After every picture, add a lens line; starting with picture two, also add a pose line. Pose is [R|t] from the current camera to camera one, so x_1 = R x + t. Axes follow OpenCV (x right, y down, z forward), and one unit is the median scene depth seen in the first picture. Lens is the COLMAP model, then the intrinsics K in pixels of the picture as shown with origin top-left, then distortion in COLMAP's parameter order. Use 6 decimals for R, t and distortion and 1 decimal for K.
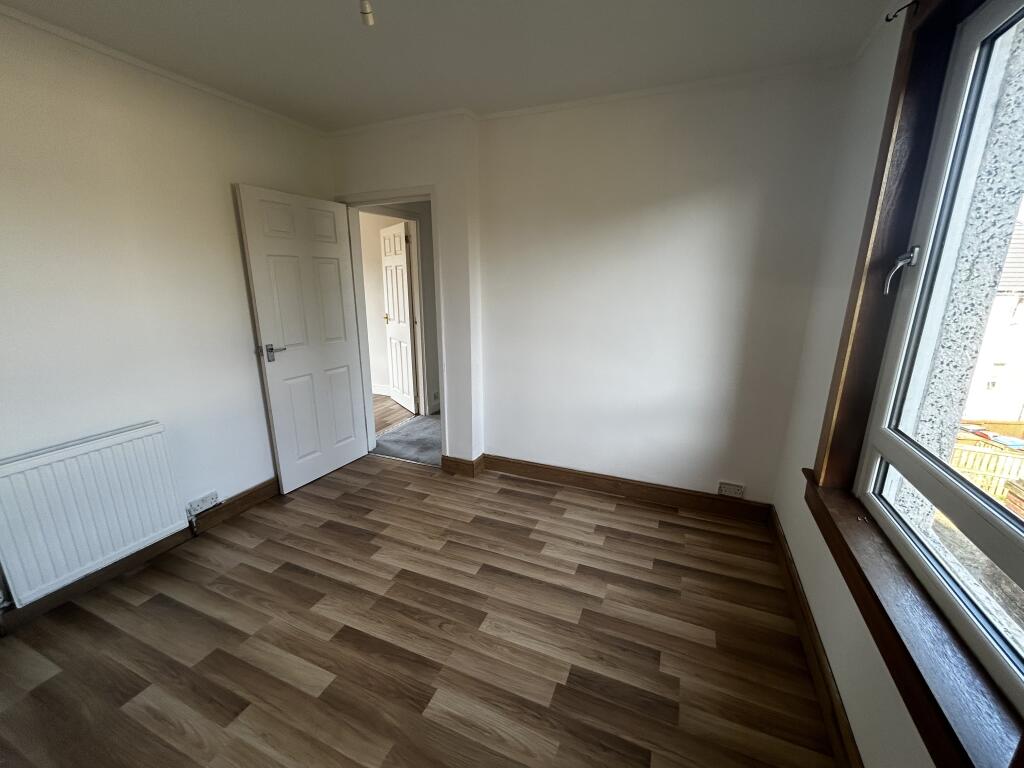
lens RADIAL K [[408.7, 0, 512.0], [0, 408.7, 384.0], [0, 0, 1]] dist [-0.004420, 0.000519]
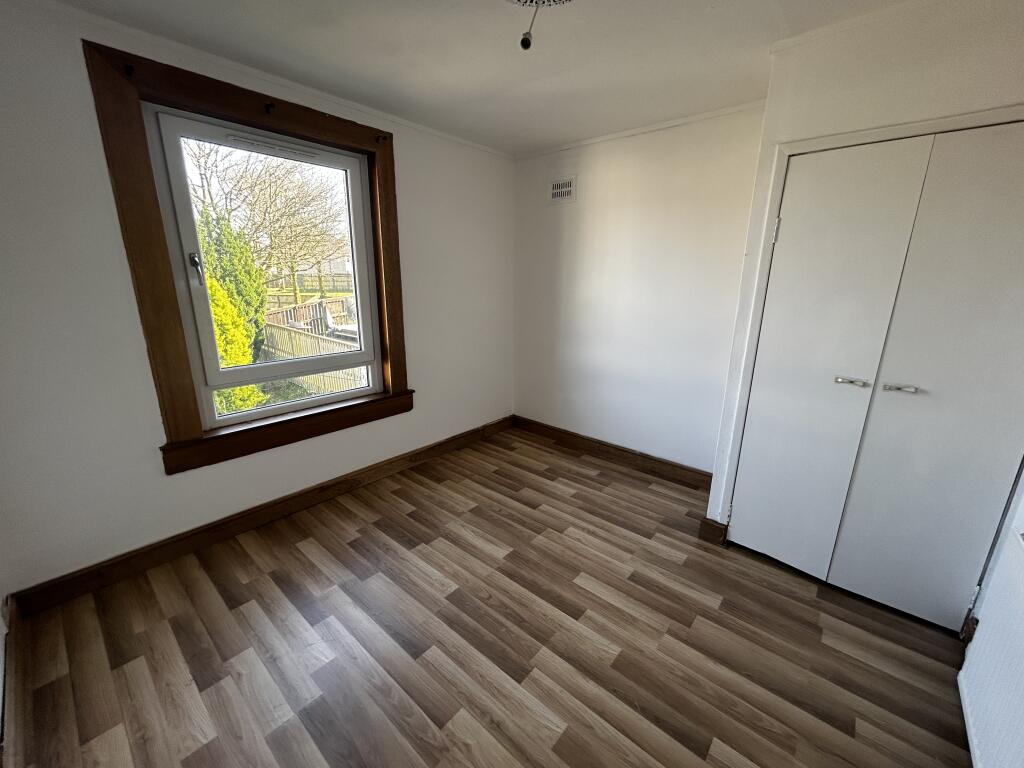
lens RADIAL K [[412.2, 0, 512.0], [0, 412.2, 384.0], [0, 0, 1]] dist [0.001213, 0.000280]
pose [[-0.951147, -0.092317, 0.294614, -0.486236], [0.062464, 0.876973, 0.476462, -0.415694], [-0.302354, 0.471588, -0.828364, 1.566809]]
